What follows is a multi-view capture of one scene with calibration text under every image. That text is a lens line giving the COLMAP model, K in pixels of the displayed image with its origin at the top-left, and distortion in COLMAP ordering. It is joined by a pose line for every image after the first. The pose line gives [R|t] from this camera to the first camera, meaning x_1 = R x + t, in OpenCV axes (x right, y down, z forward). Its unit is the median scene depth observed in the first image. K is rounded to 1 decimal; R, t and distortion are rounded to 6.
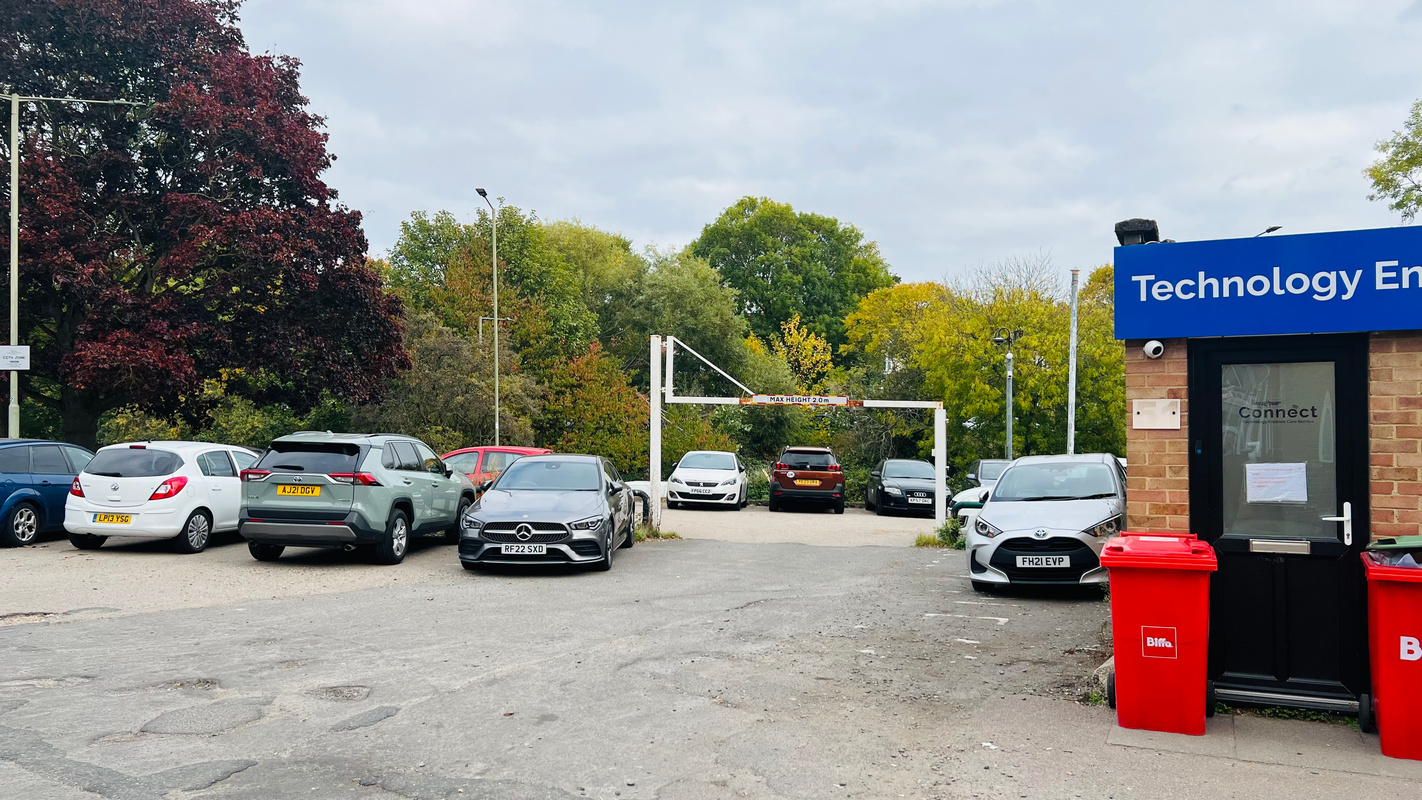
lens RADIAL K [[1045.6, 0, 711.0], [0, 1045.6, 400.0], [0, 0, 1]] dist [0.011123, -0.000011]
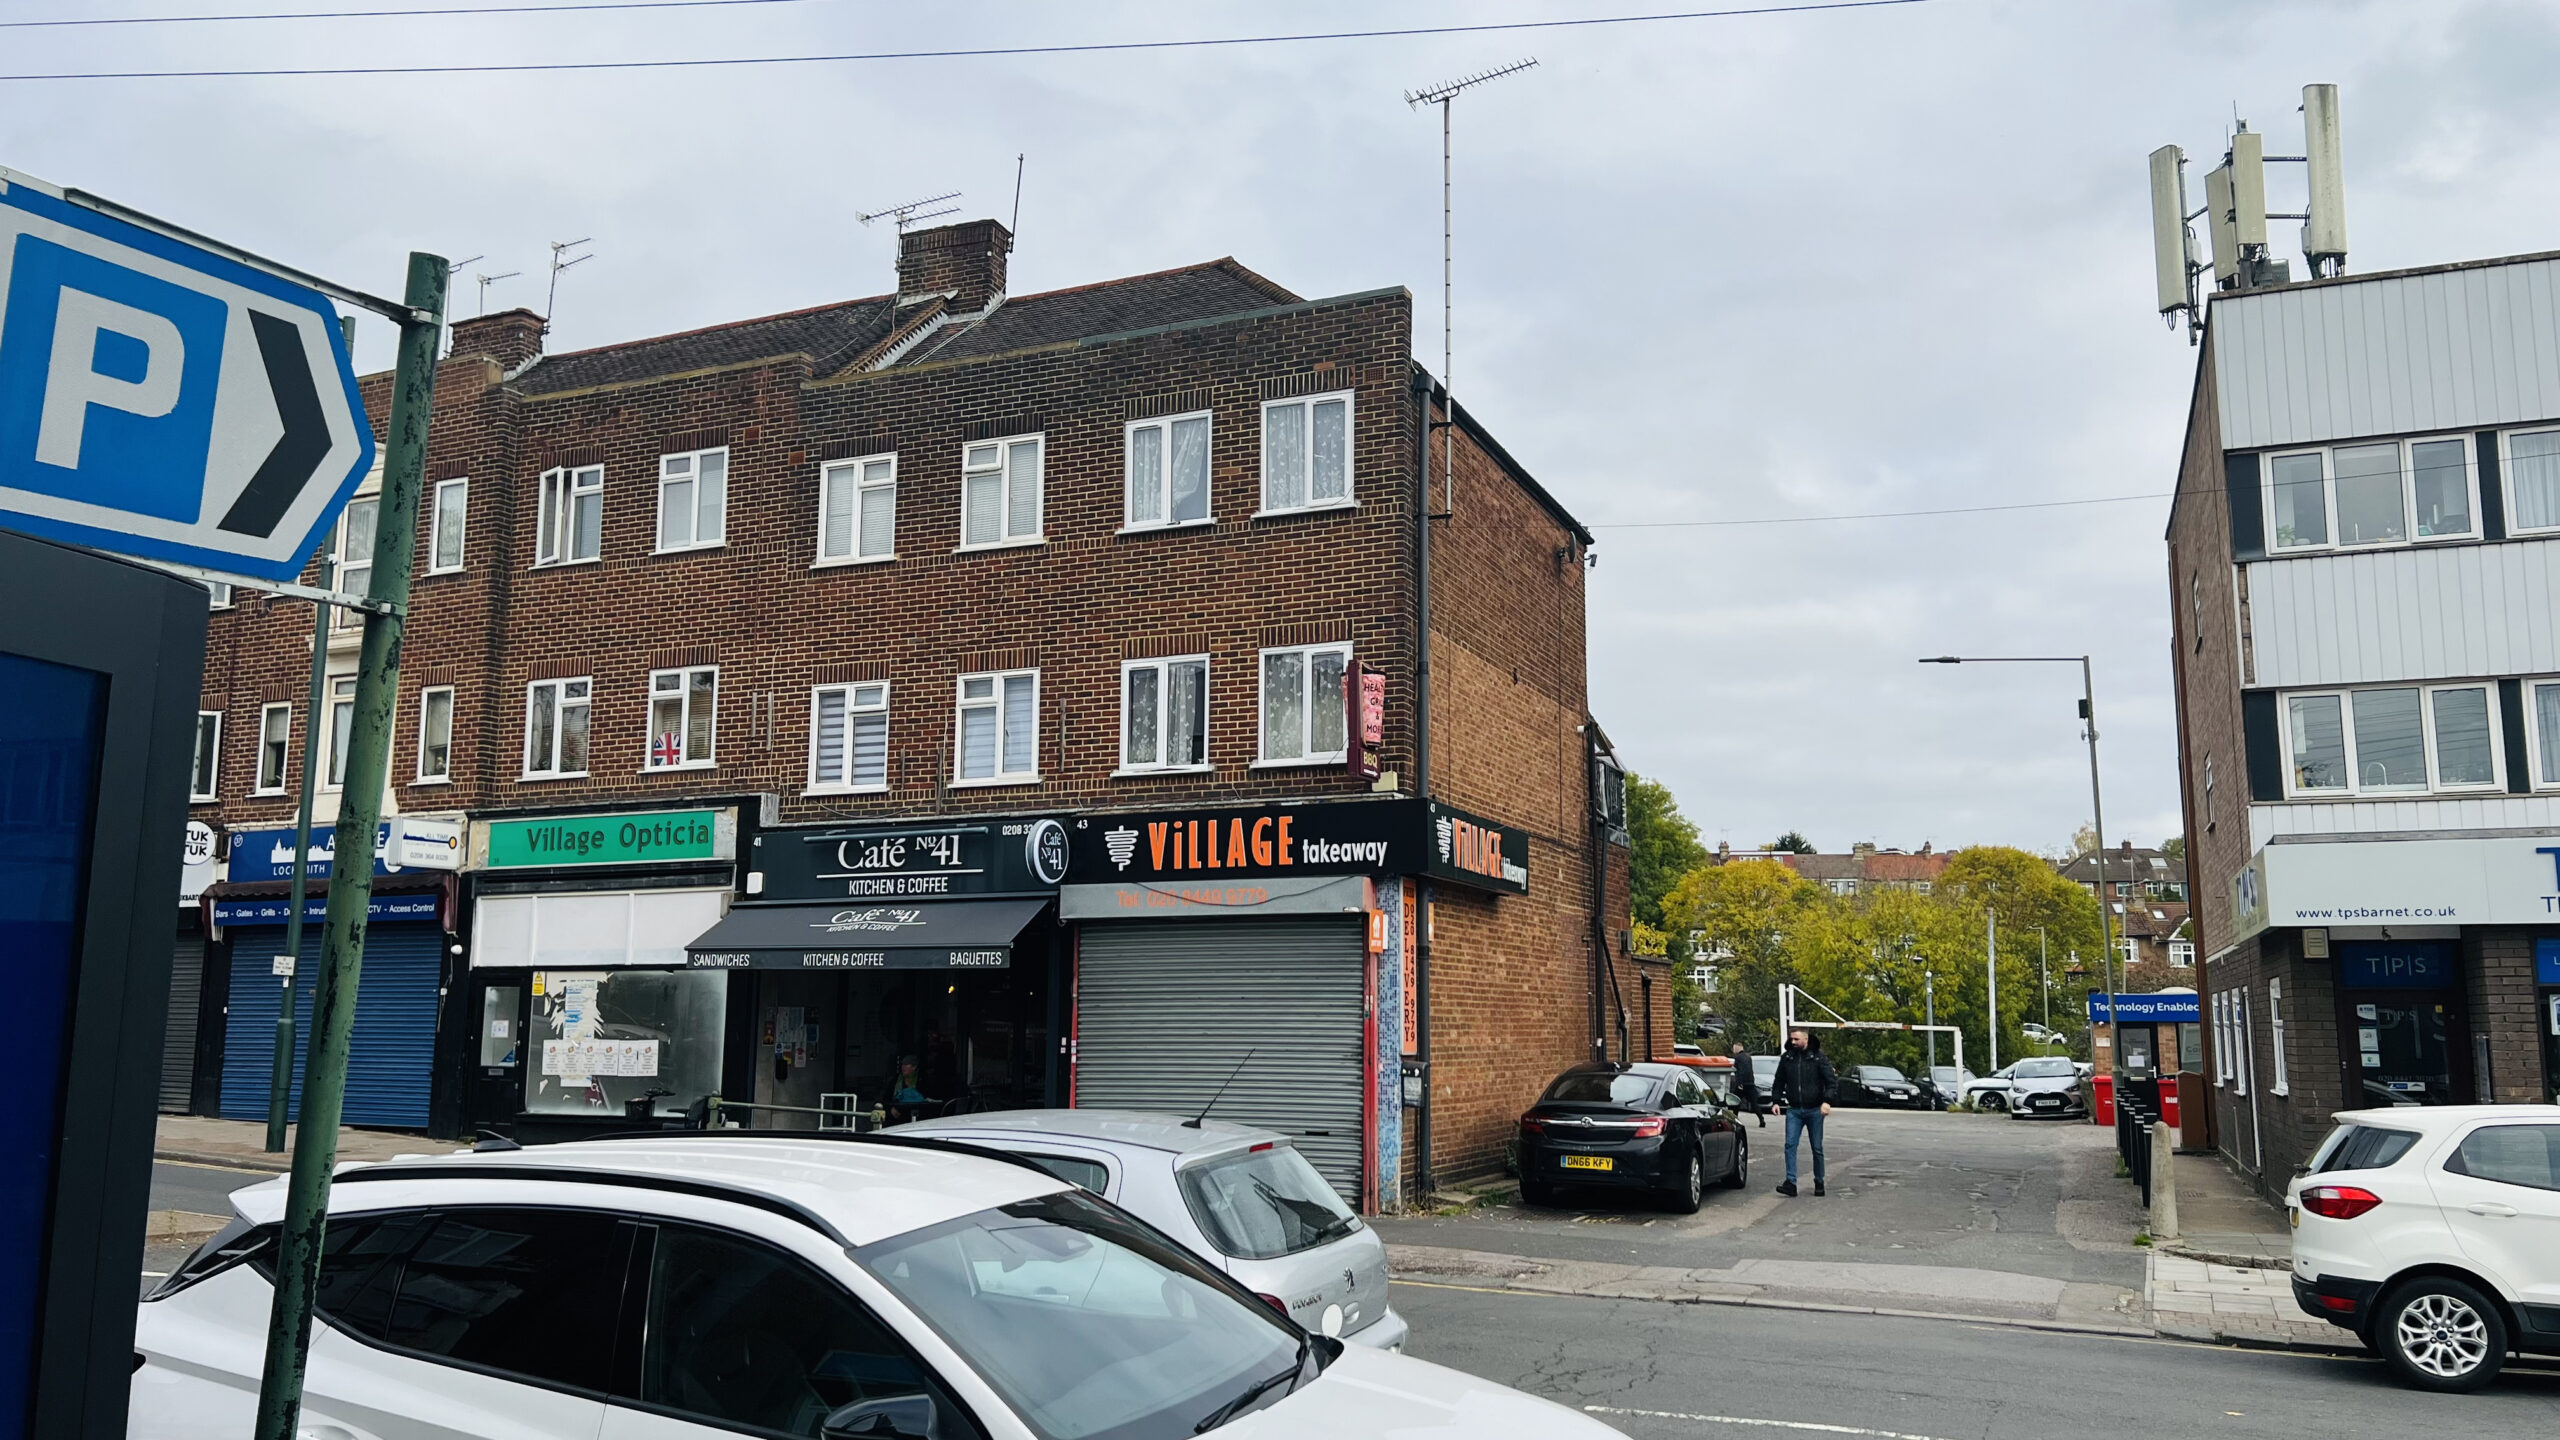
lens RADIAL K [[1868.9, 0, 1272.0], [0, 1868.9, 710.1], [0, 0, 1]] dist [-0.001554, -0.006211]
pose [[0.999352, 0.012792, 0.033645, -0.968255], [-0.007934, 0.990014, -0.140744, -0.069316], [-0.035109, 0.140386, 0.989474, -1.969707]]
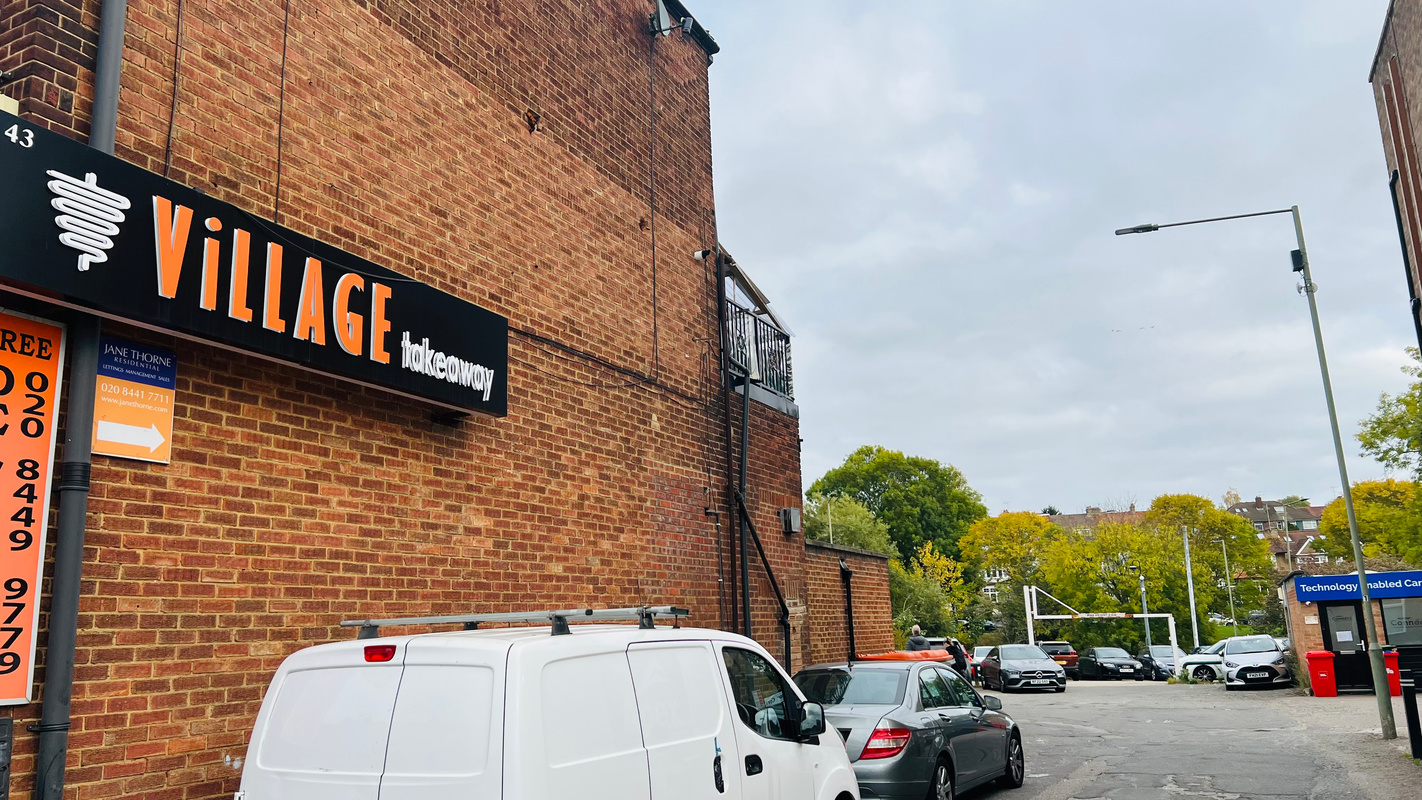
lens RADIAL K [[1045.6, 0, 711.0], [0, 1045.6, 400.0], [0, 0, 1]] dist [0.011123, -0.000011]
pose [[0.999247, -0.038552, -0.004364, -0.658026], [0.036952, 0.979948, -0.195795, -0.039650], [0.011825, 0.195486, 0.980635, -1.131439]]
